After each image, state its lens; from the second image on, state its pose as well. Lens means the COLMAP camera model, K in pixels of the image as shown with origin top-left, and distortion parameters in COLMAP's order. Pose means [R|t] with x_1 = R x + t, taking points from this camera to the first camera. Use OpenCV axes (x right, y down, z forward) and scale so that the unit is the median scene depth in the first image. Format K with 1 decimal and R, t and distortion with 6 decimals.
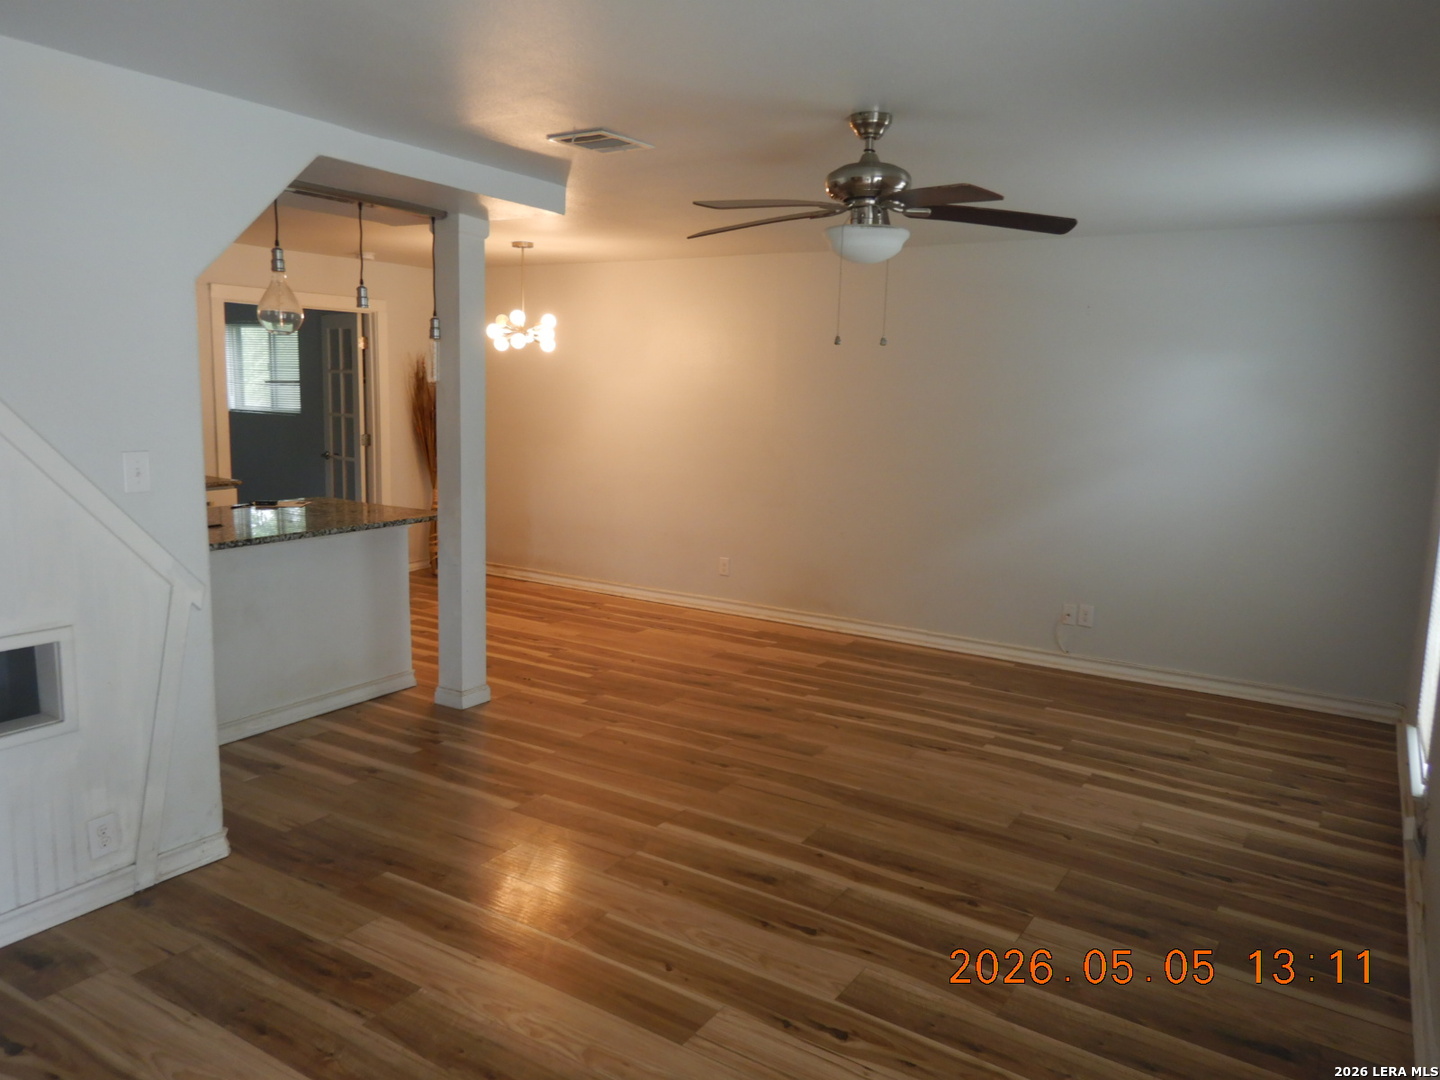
lens RADIAL K [[1034.6, 0, 718.5], [0, 1034.6, 543.6], [0, 0, 1]] dist [0.004178, 0.000698]
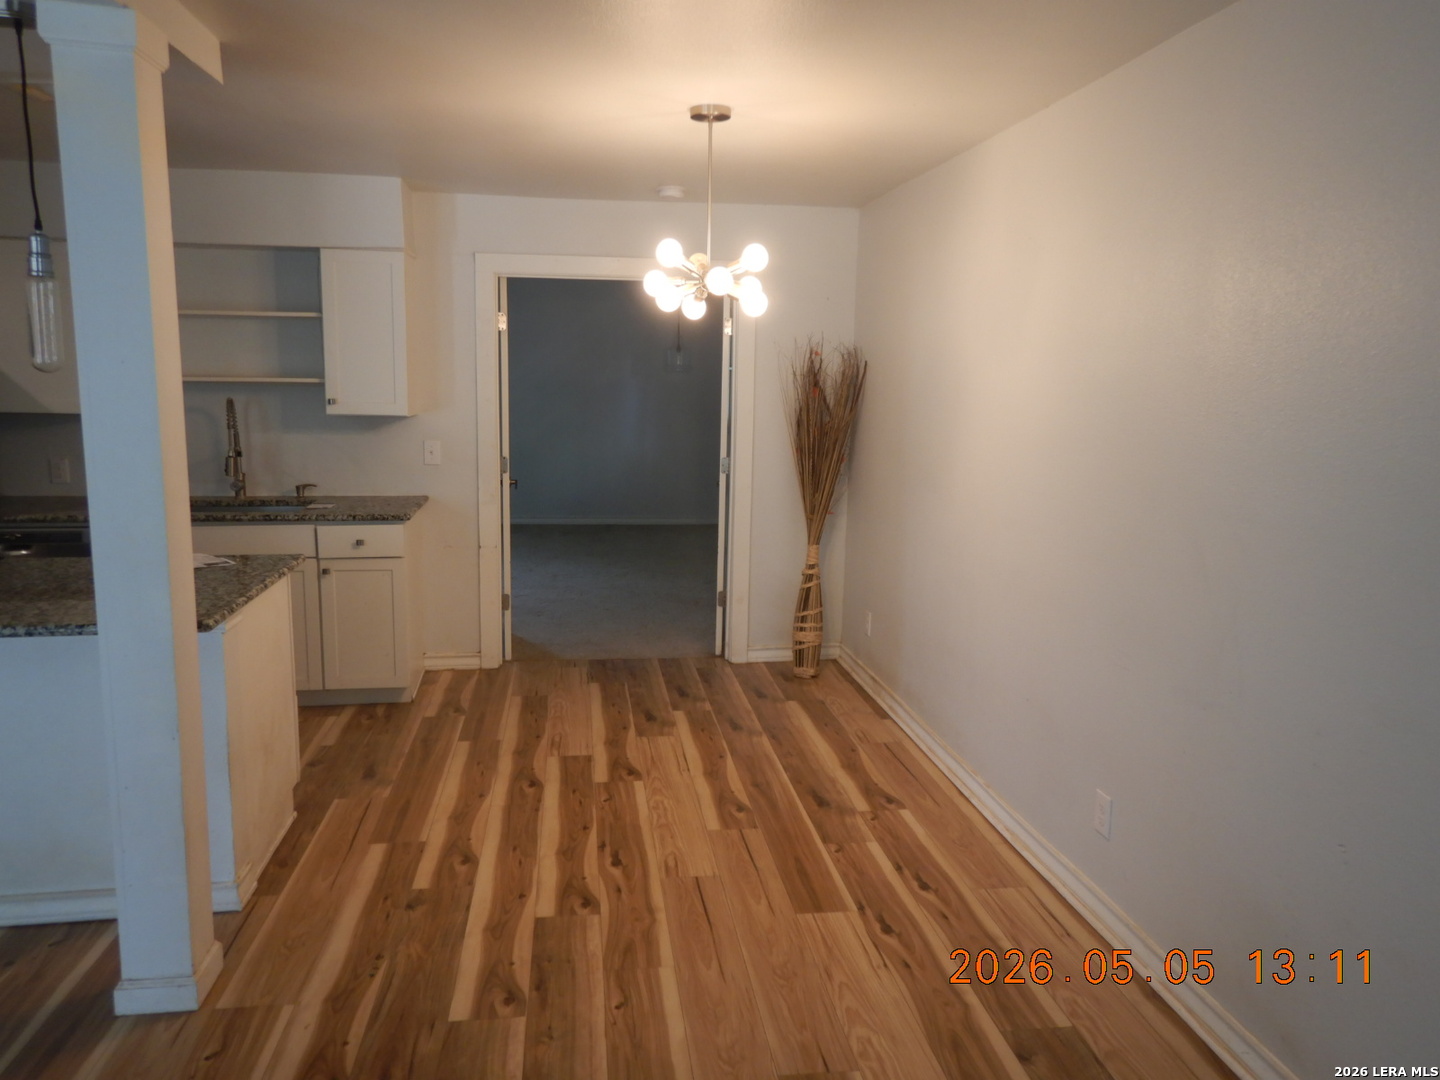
lens RADIAL K [[1034.6, 0, 719.4], [0, 1034.6, 529.8], [0, 0, 1]] dist [0.004178, 0.000698]
pose [[0.647883, 0.099080, -0.755269, 0.232668], [-0.118818, 0.992513, 0.028278, -0.094393], [0.752416, 0.071419, 0.654805, 0.673823]]
